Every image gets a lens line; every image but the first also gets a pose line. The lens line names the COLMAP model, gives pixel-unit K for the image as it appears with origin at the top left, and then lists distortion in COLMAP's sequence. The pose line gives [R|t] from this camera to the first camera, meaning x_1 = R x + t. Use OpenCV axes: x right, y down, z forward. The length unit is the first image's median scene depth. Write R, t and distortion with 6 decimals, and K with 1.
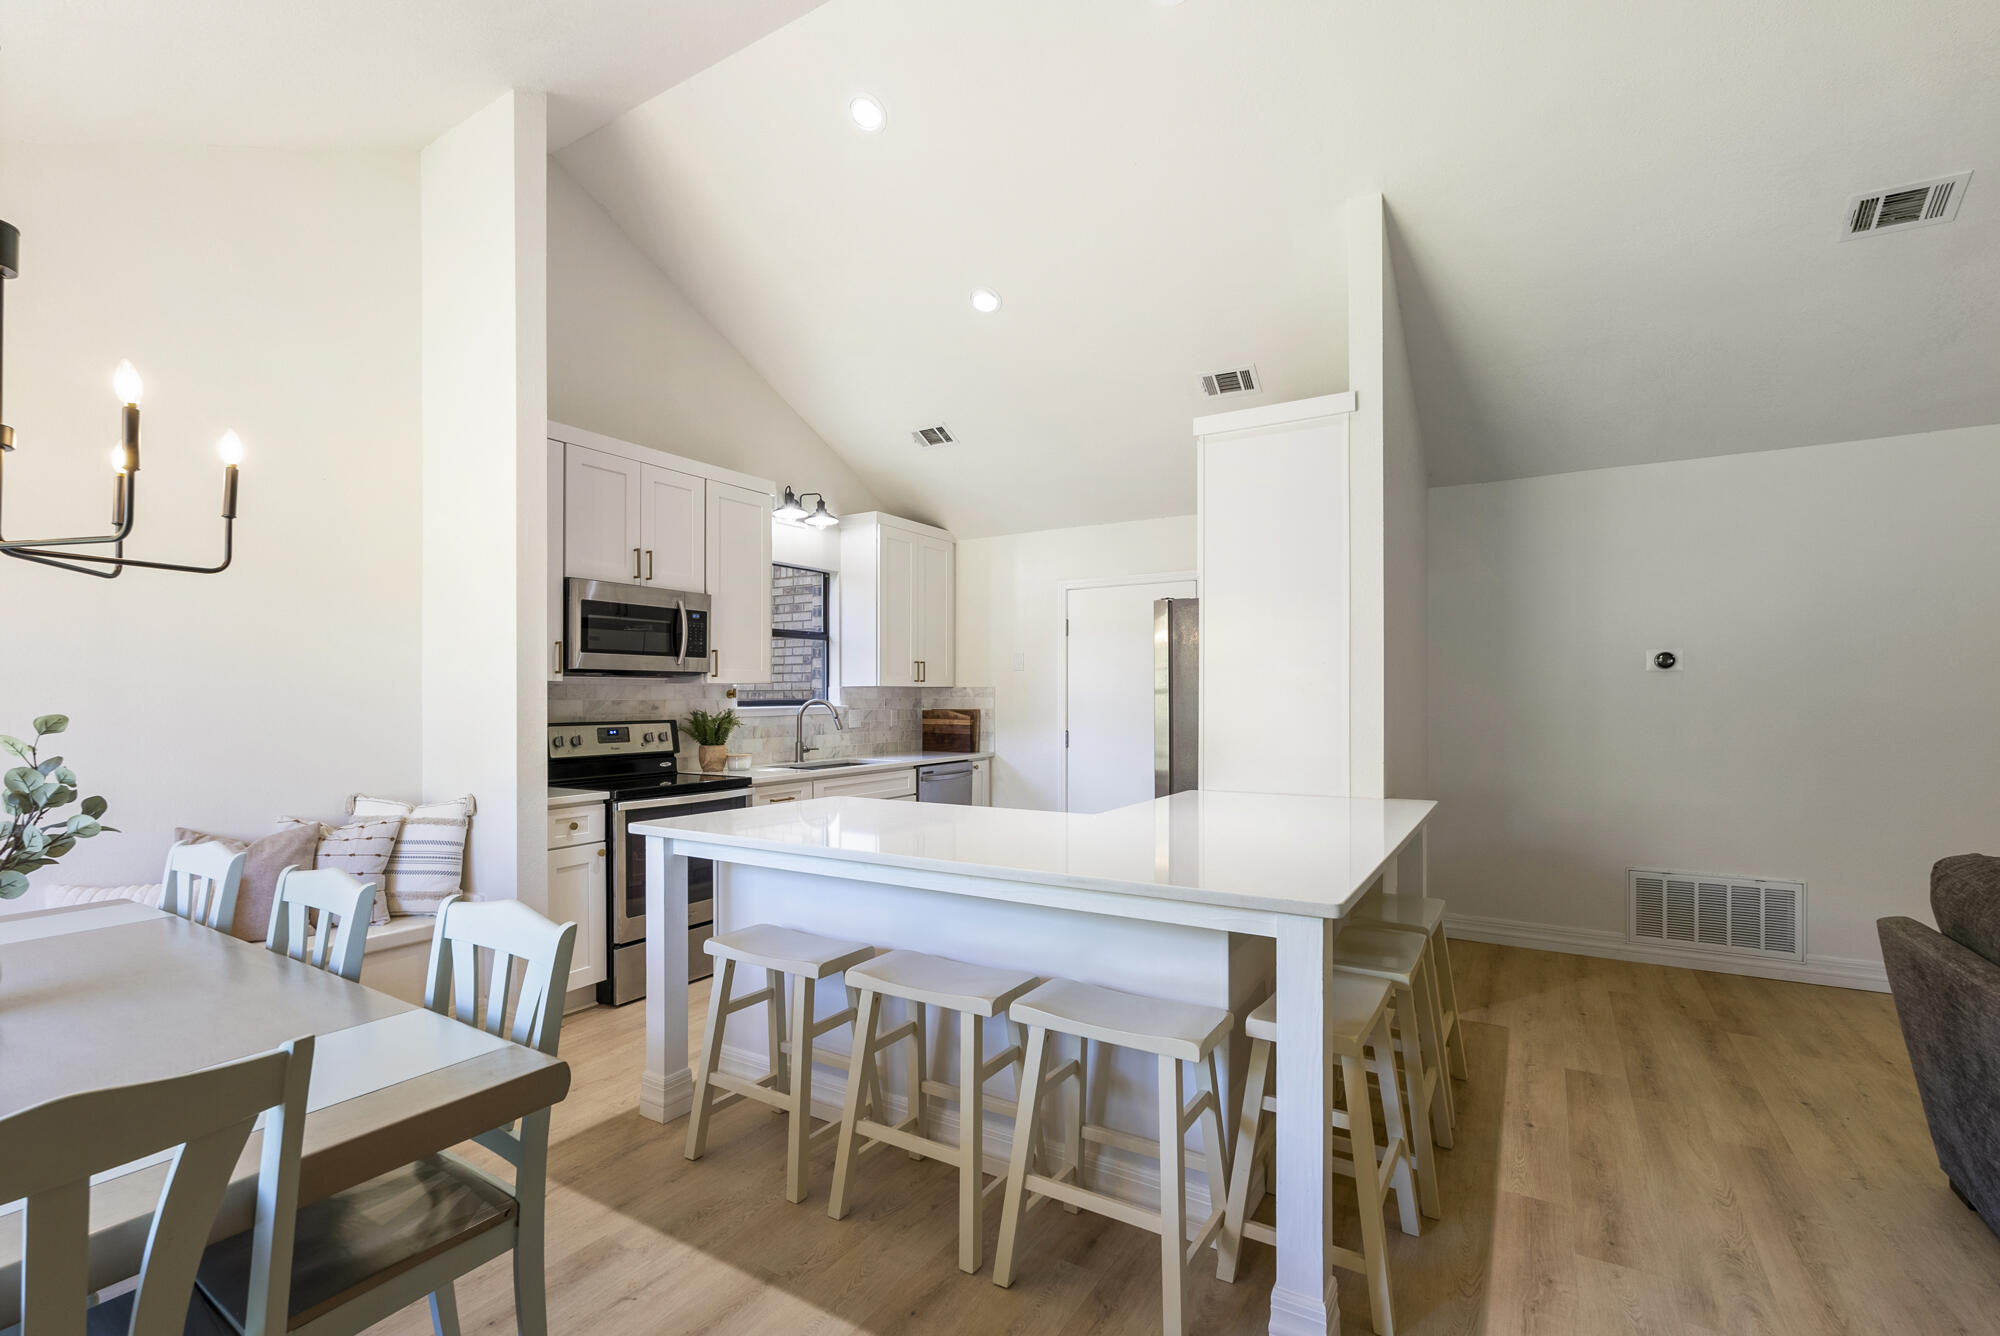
lens RADIAL K [[878.5, 0, 1000.2], [0, 878.5, 689.3], [0, 0, 1]] dist [-0.011201, 0.000493]
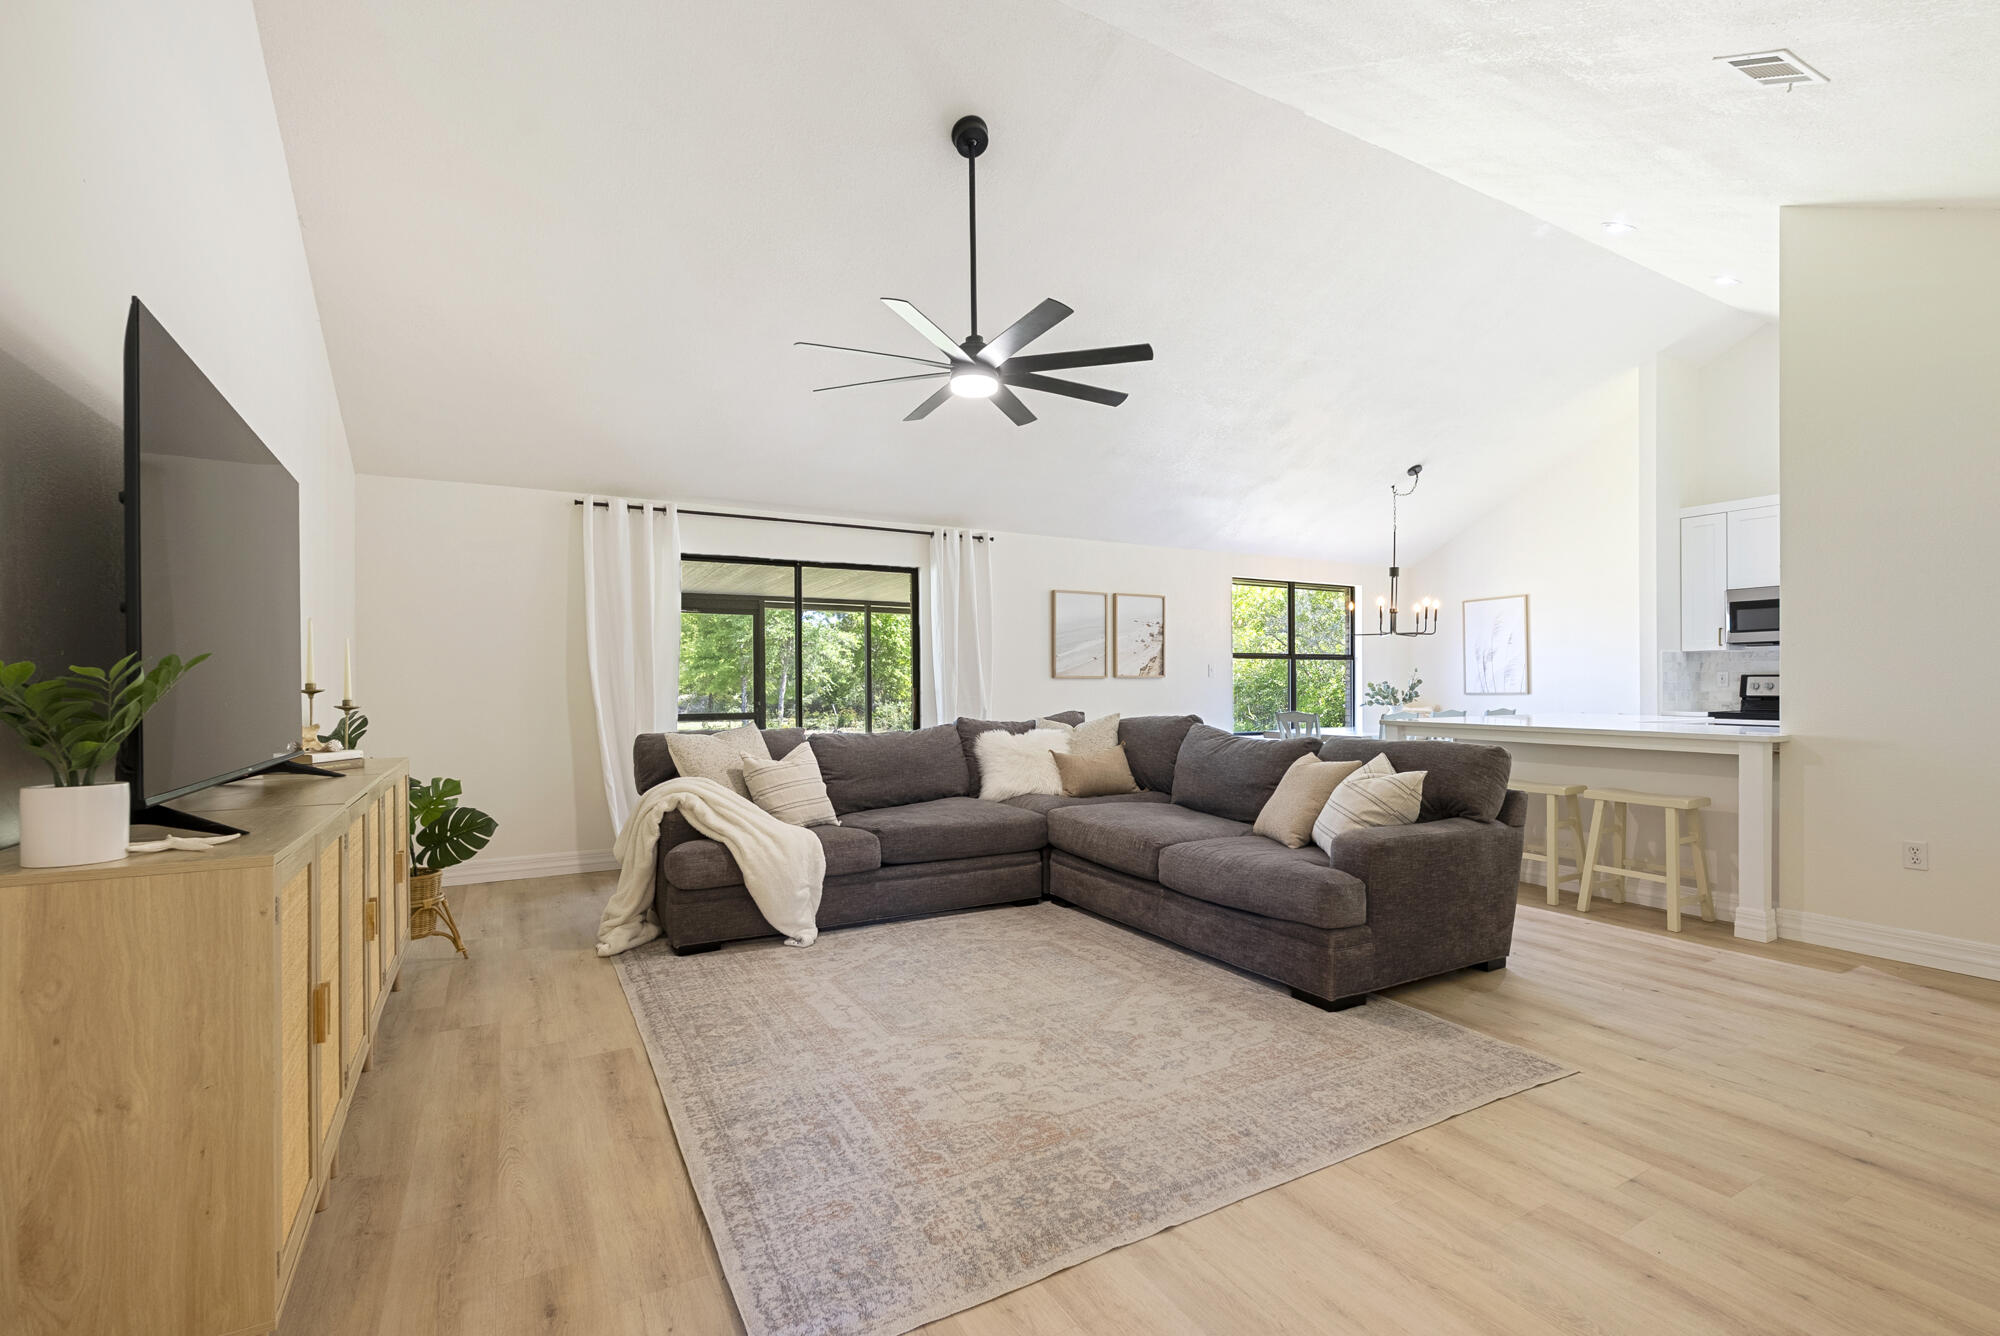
lens RADIAL K [[881.0, 0, 995.9], [0, 881.0, 697.7], [0, 0, 1]] dist [-0.011396, 0.000193]
pose [[-0.493028, 0.019418, -0.869796, 1.524264], [0.014752, 0.999794, 0.013958, 0.035034], [0.869888, -0.005950, -0.493213, 0.519274]]
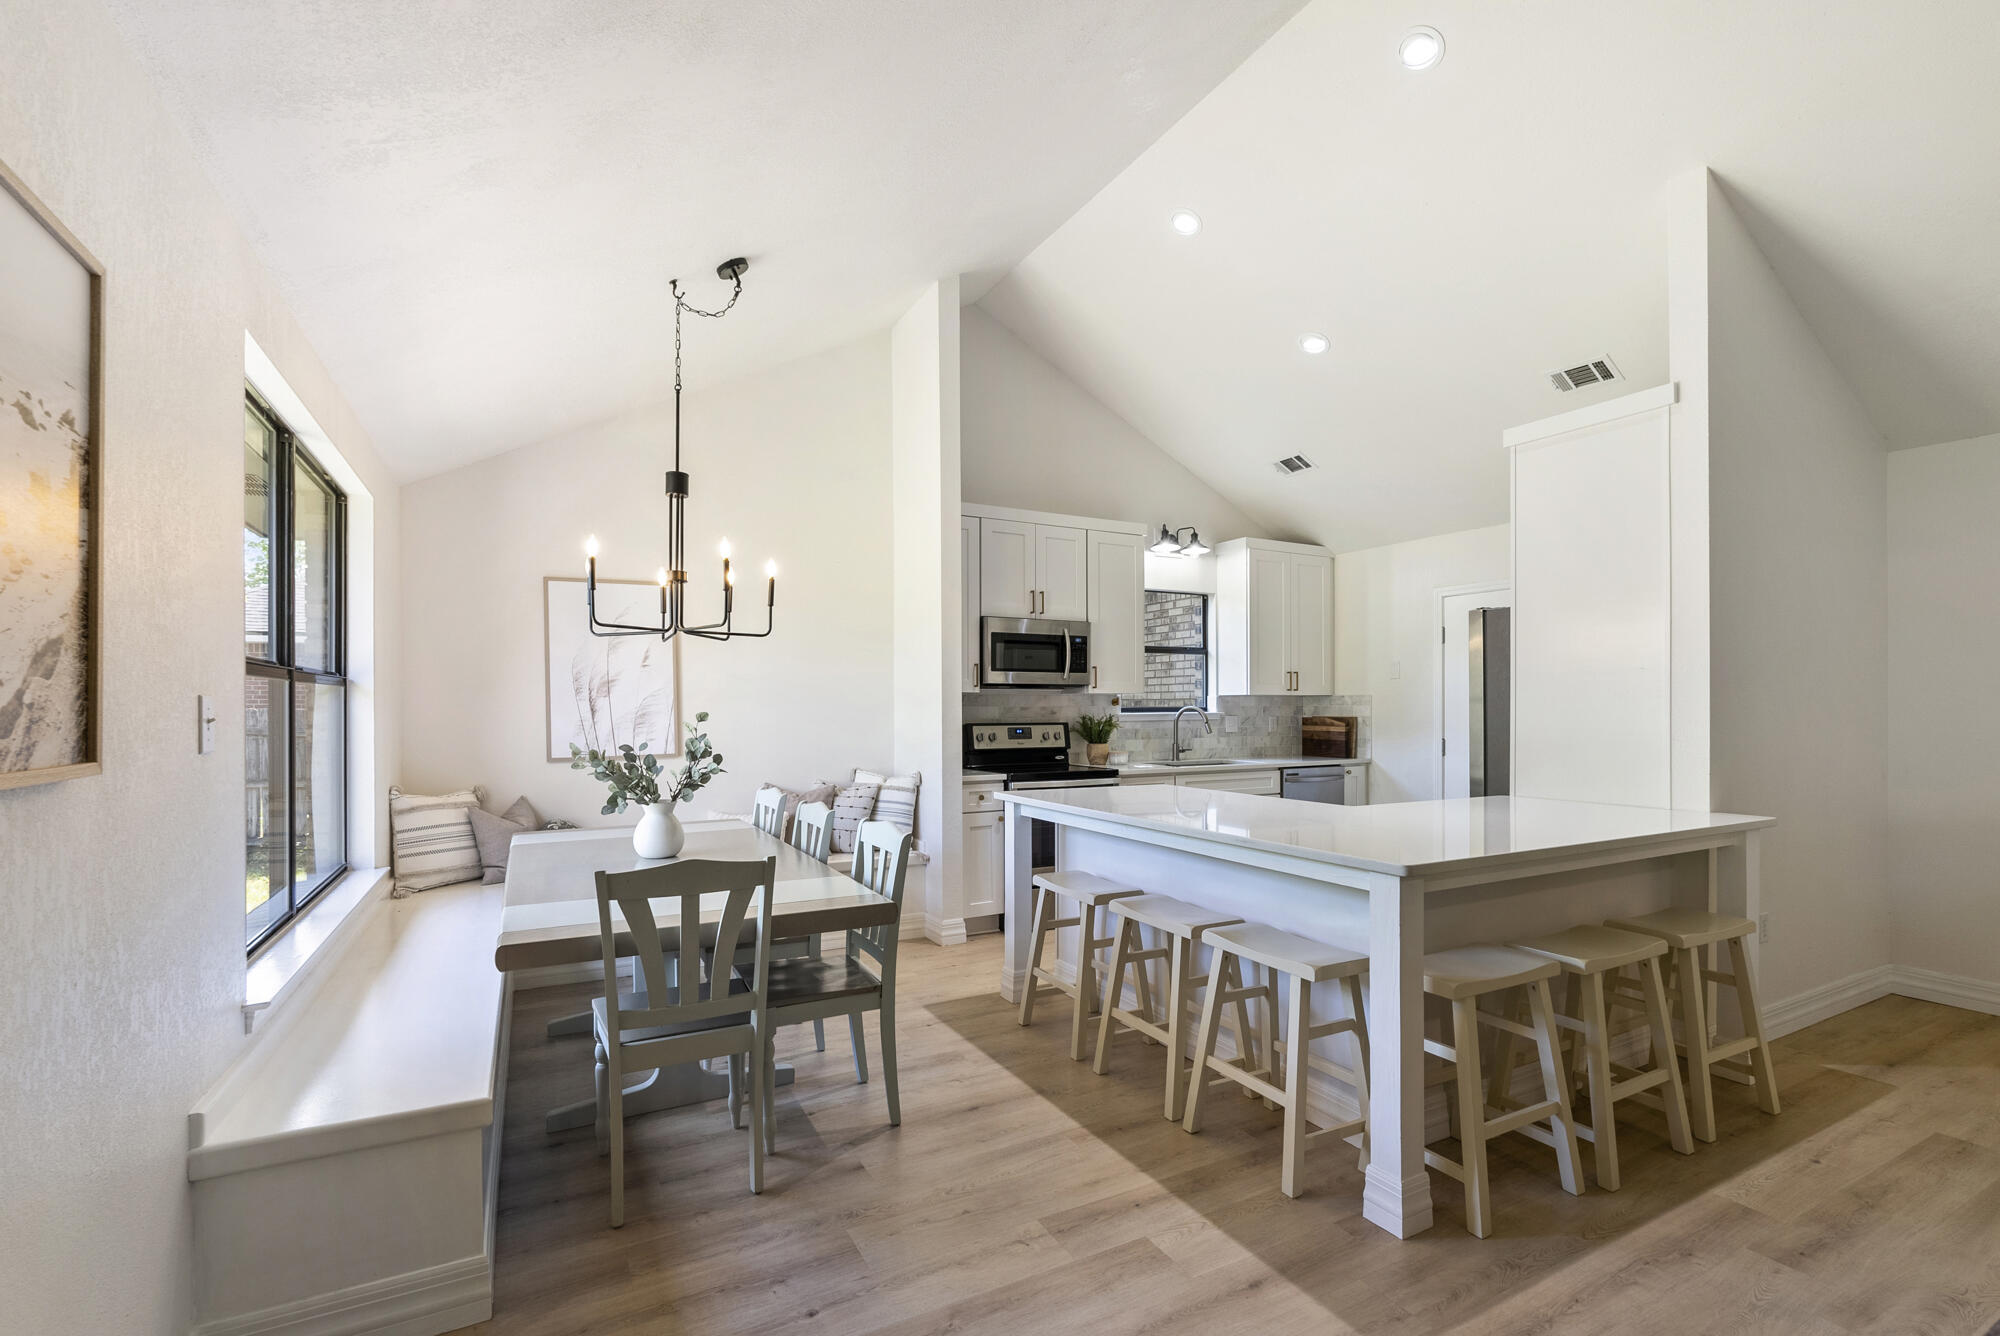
lens RADIAL K [[881.0, 0, 995.9], [0, 881.0, 697.7], [0, 0, 1]] dist [-0.011396, 0.000193]
pose [[0.860480, -0.003396, -0.509473, 0.200693], [0.003117, 0.999994, -0.001402, 0.000641], [0.509475, -0.000381, 0.860486, -0.153028]]
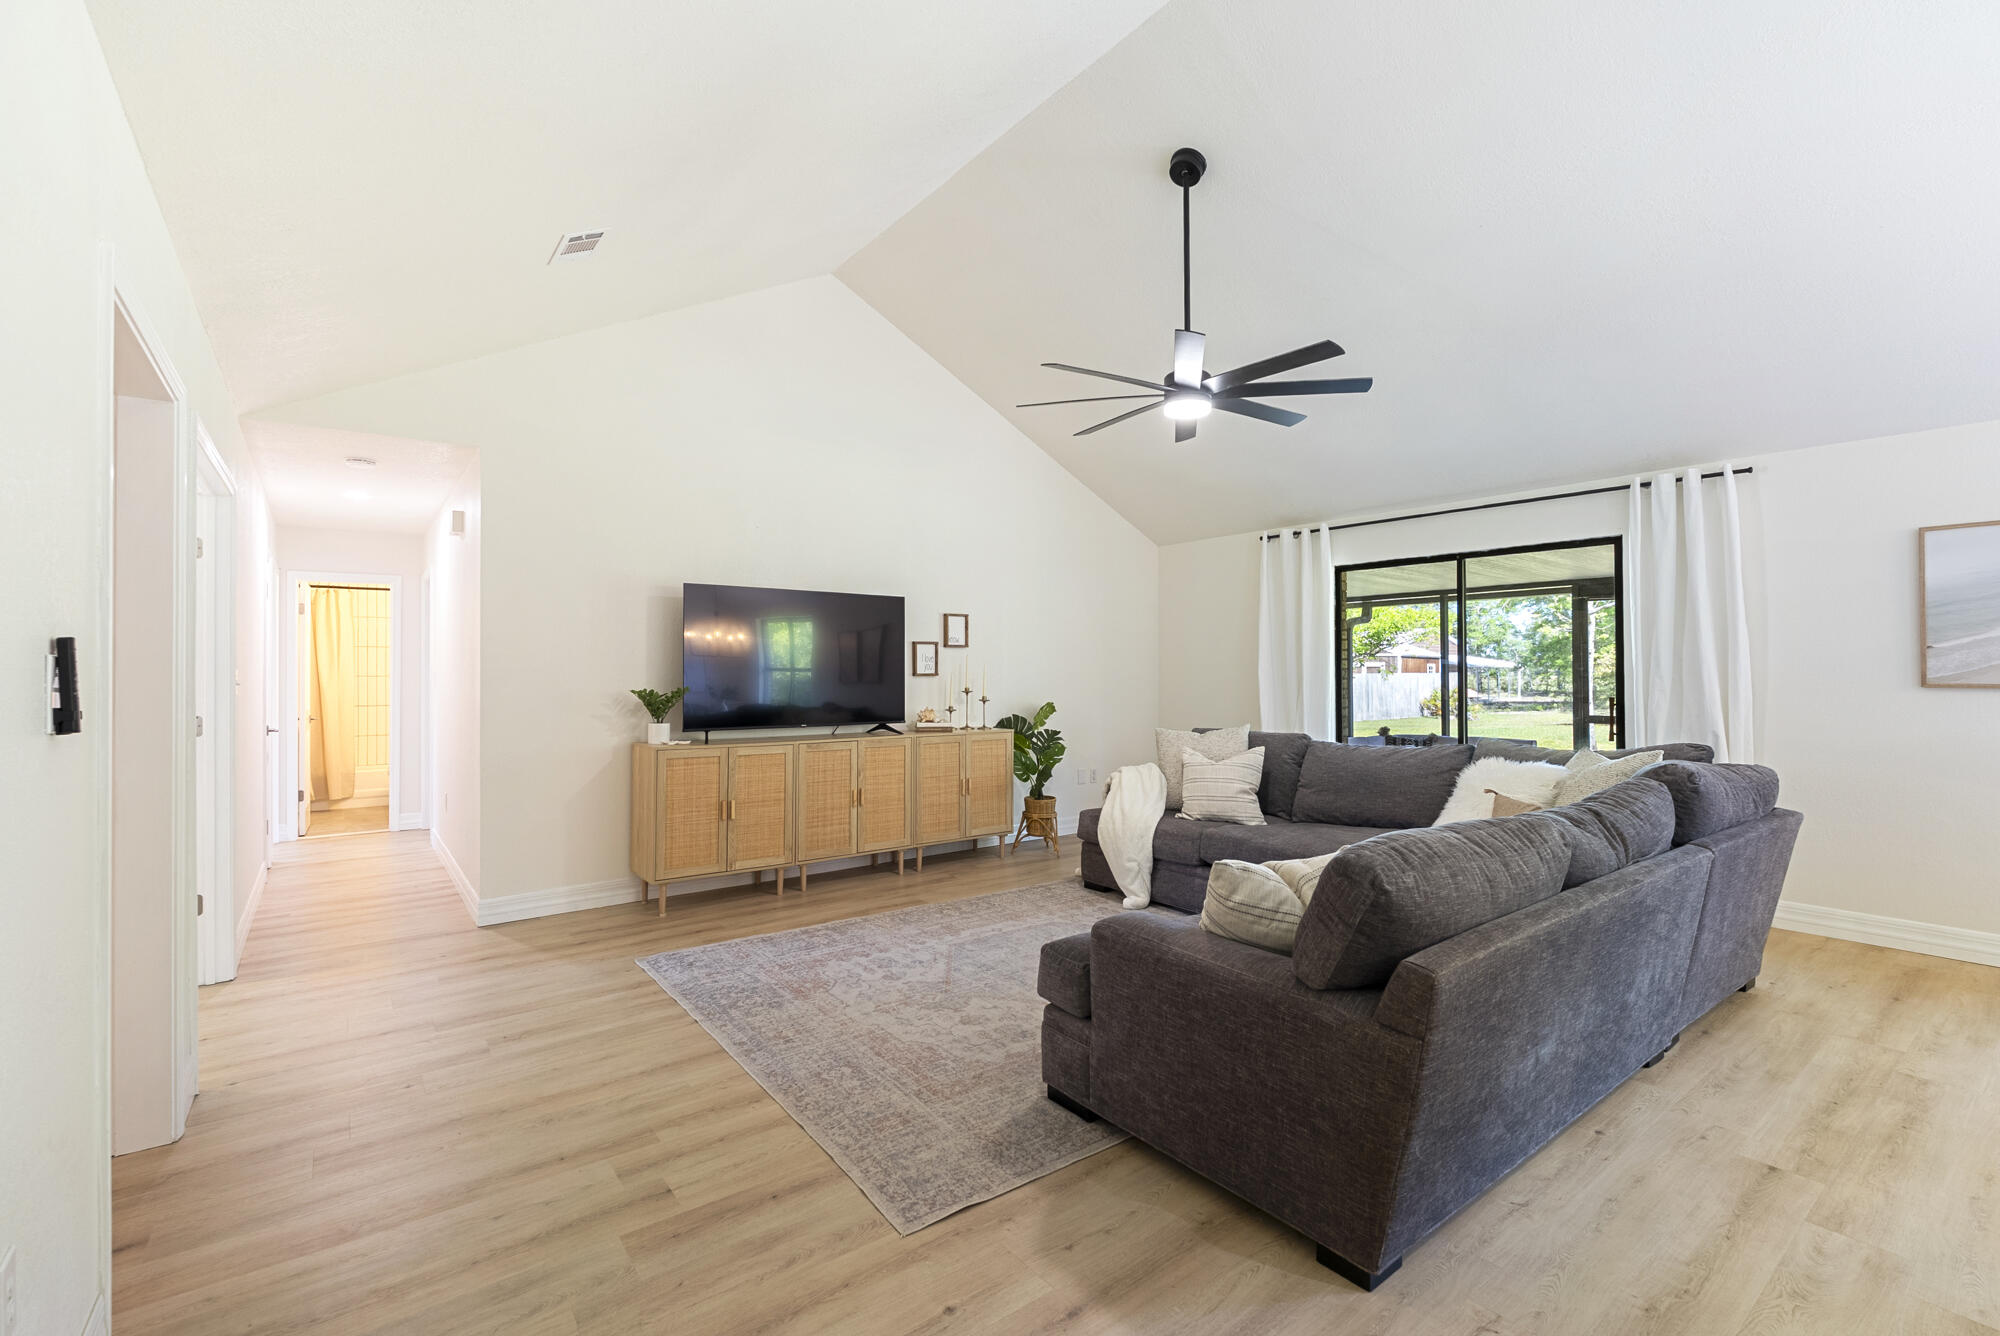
lens RADIAL K [[876.6, 0, 1000.0], [0, 876.6, 668.0], [0, 0, 1]] dist [-0.003537, -0.000160]
pose [[-0.929997, 0.008220, 0.367474, 0.588126], [0.004574, 0.999931, -0.010792, 0.008142], [-0.367538, -0.008356, -0.929971, 0.987550]]
